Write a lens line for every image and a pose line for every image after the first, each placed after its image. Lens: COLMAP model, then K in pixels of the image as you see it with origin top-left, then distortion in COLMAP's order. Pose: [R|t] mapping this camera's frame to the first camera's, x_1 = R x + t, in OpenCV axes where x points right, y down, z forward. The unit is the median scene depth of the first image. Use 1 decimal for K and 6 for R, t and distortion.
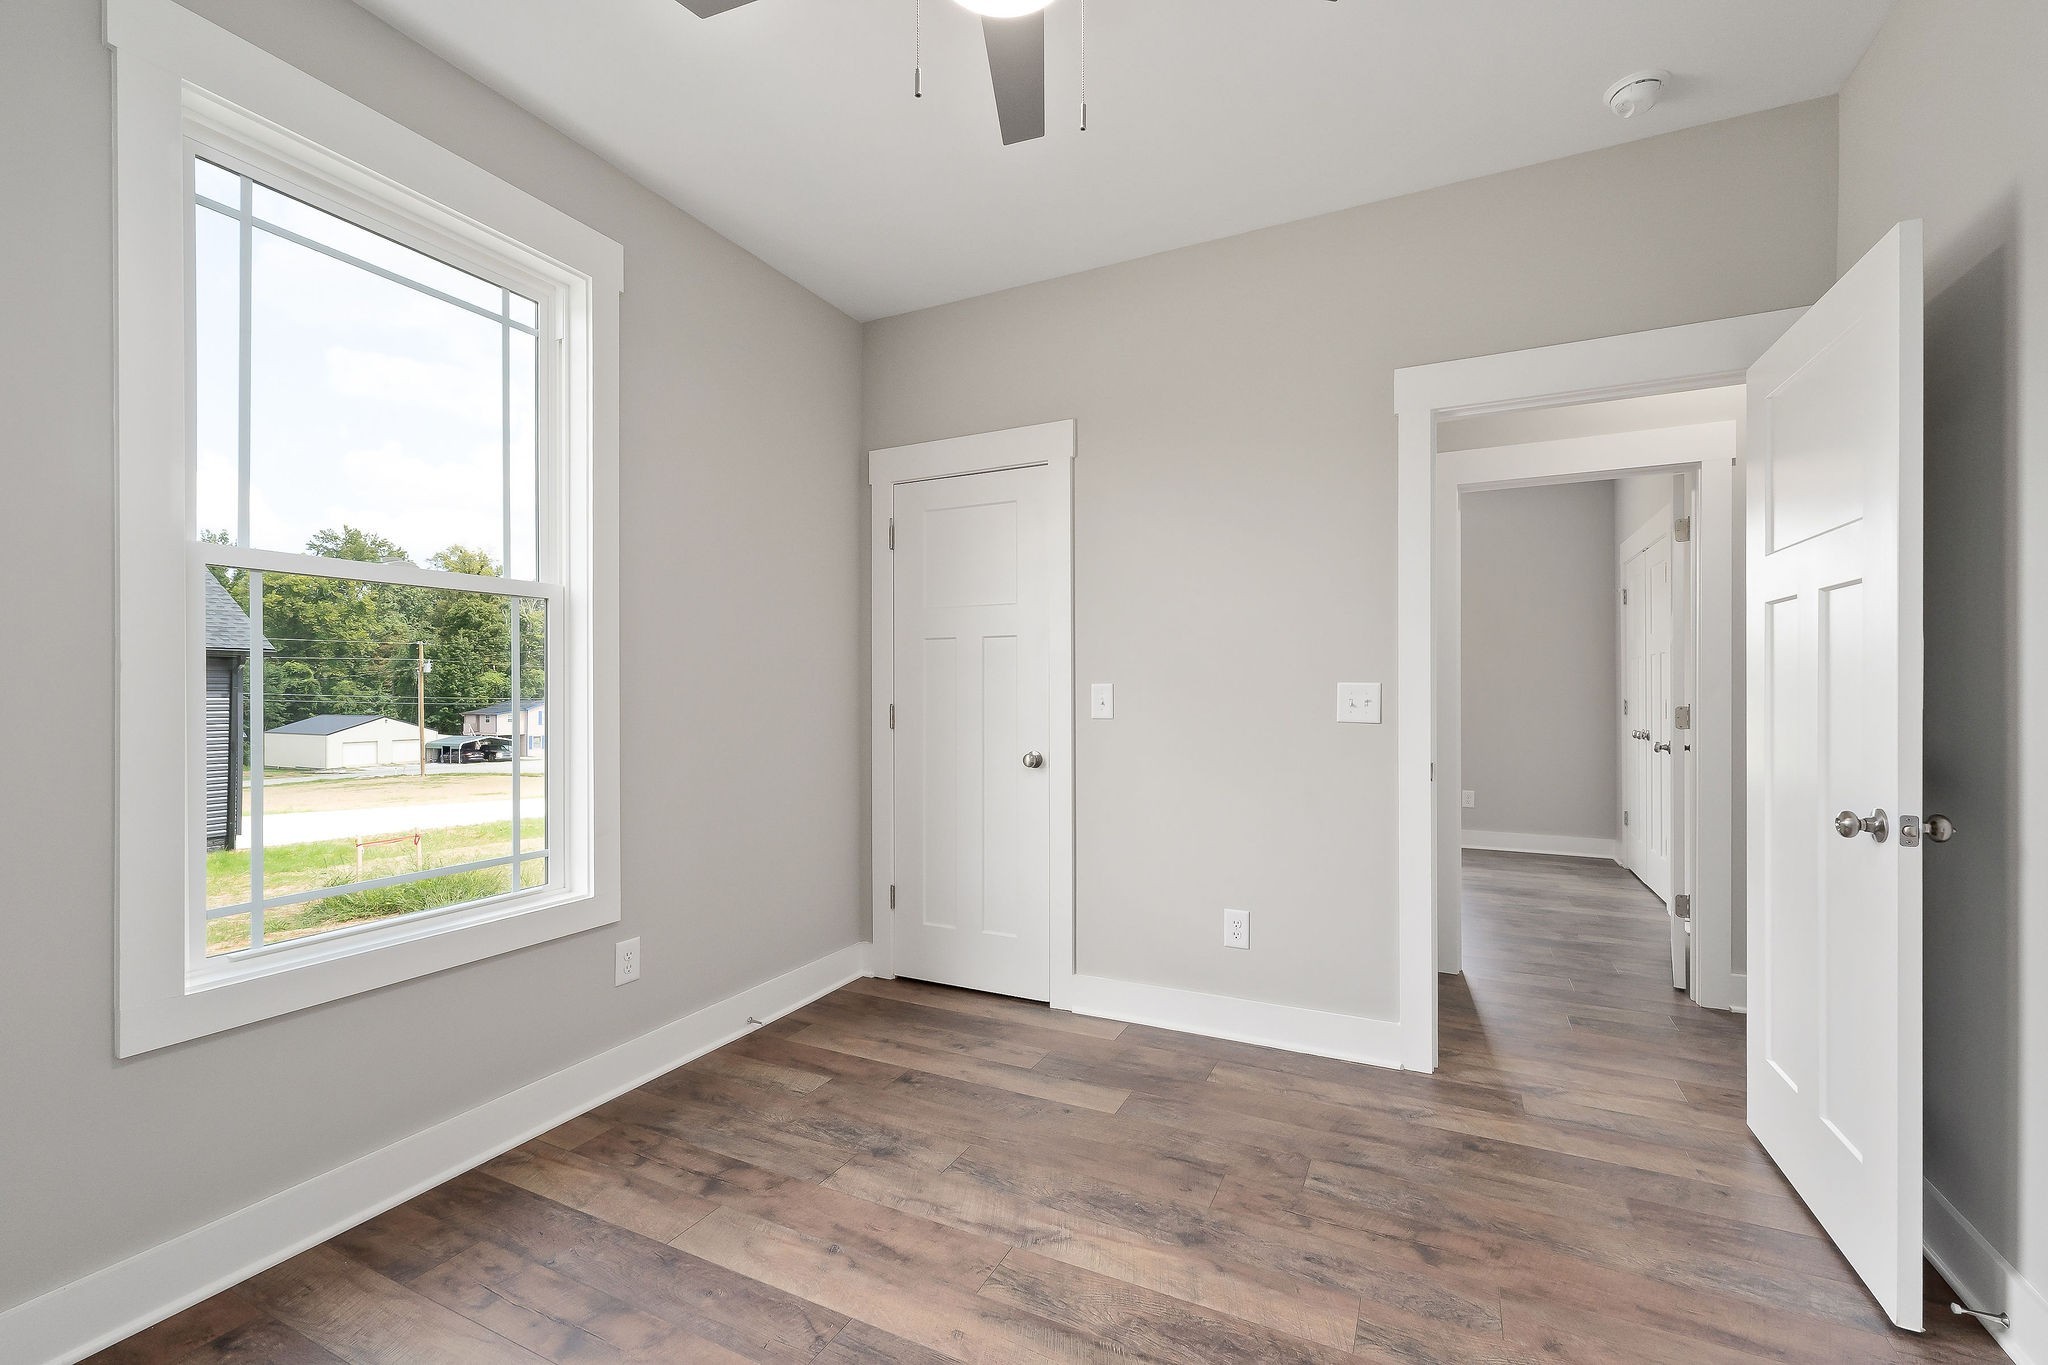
lens RADIAL K [[854.1, 0, 1024.0], [0, 854.1, 682.5], [0, 0, 1]] dist [0.000699, 0.000208]
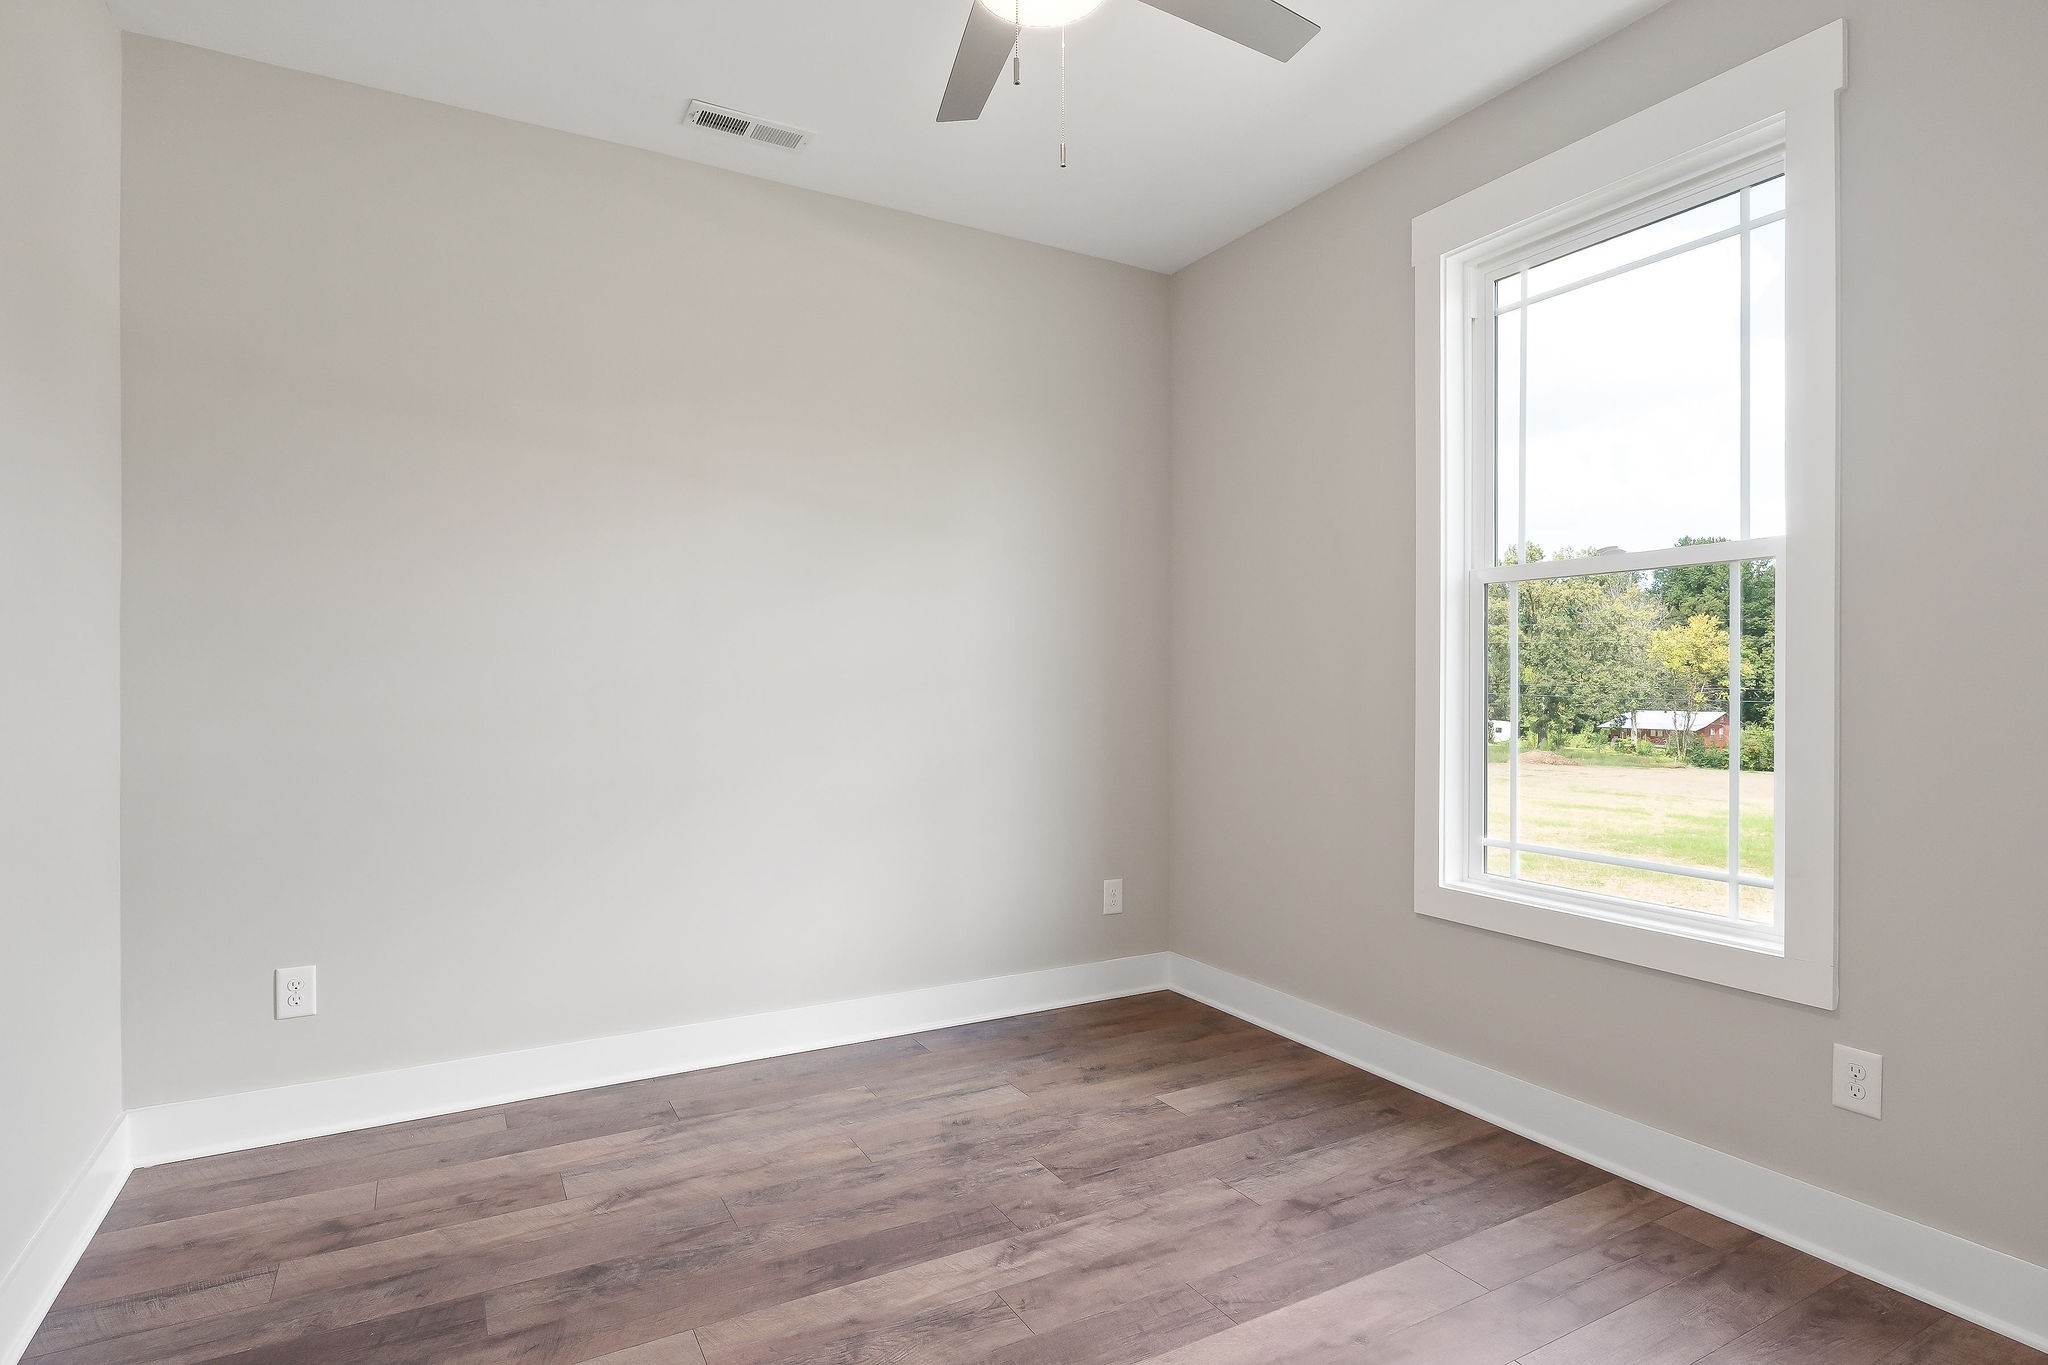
lens RADIAL K [[854.1, 0, 1024.0], [0, 854.1, 682.5], [0, 0, 1]] dist [0.000699, 0.000208]
pose [[-0.486825, 0.019466, -0.873282, 0.551502], [0.032631, 0.999459, 0.004088, -0.015209], [0.872890, -0.026506, -0.487197, 0.951068]]
